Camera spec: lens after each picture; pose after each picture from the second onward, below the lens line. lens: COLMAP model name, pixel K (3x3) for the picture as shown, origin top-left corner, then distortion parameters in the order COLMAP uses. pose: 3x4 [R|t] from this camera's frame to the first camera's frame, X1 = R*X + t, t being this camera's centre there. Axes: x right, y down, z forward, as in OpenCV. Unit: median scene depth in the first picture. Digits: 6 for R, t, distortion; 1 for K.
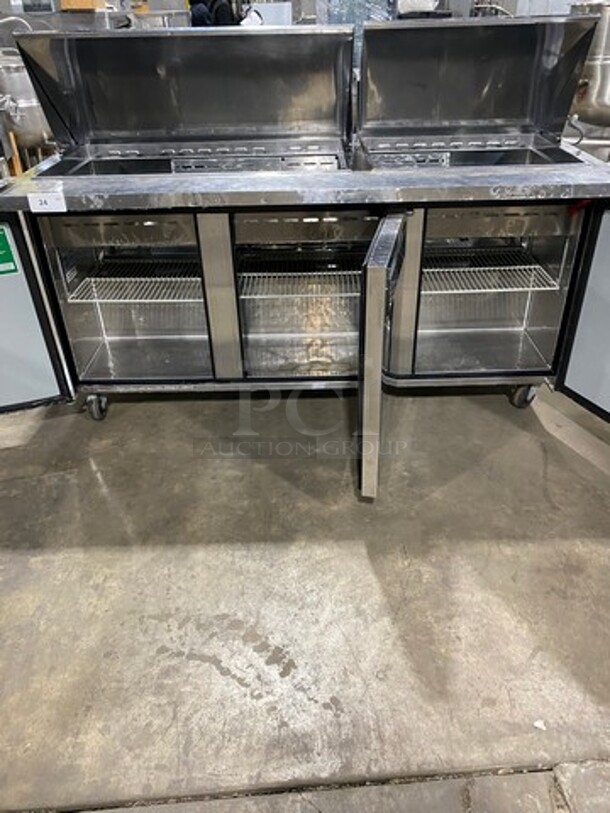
lens RADIAL K [[616.7, 0, 312.1], [0, 616.7, 405.3], [0, 0, 1]] dist [-0.000537, -0.001986]
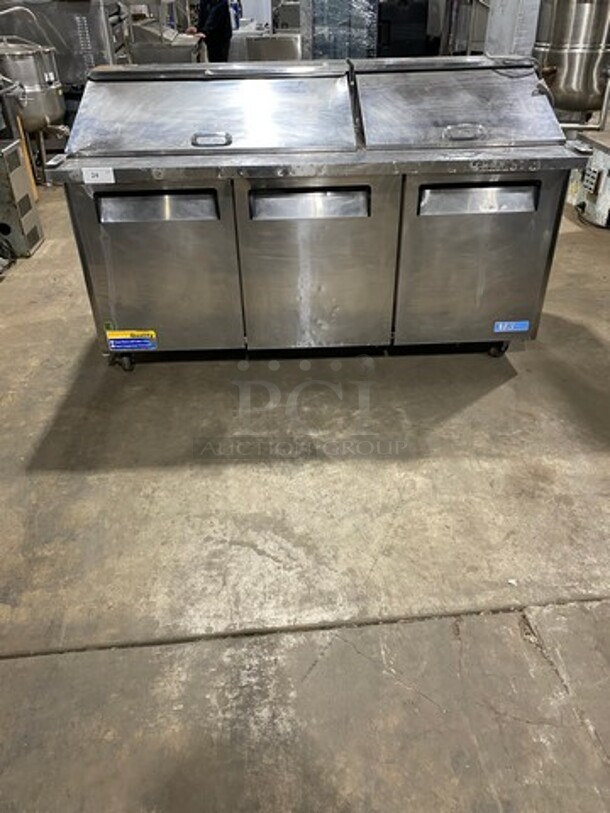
lens RADIAL K [[616.7, 0, 299.6], [0, 616.7, 407.5], [0, 0, 1]] dist [-0.000537, -0.001986]
pose [[0.999759, -0.010276, 0.019403, -0.078371], [0.009835, 0.999694, 0.022704, 0.103407], [-0.019631, -0.022507, 0.999554, -0.221266]]
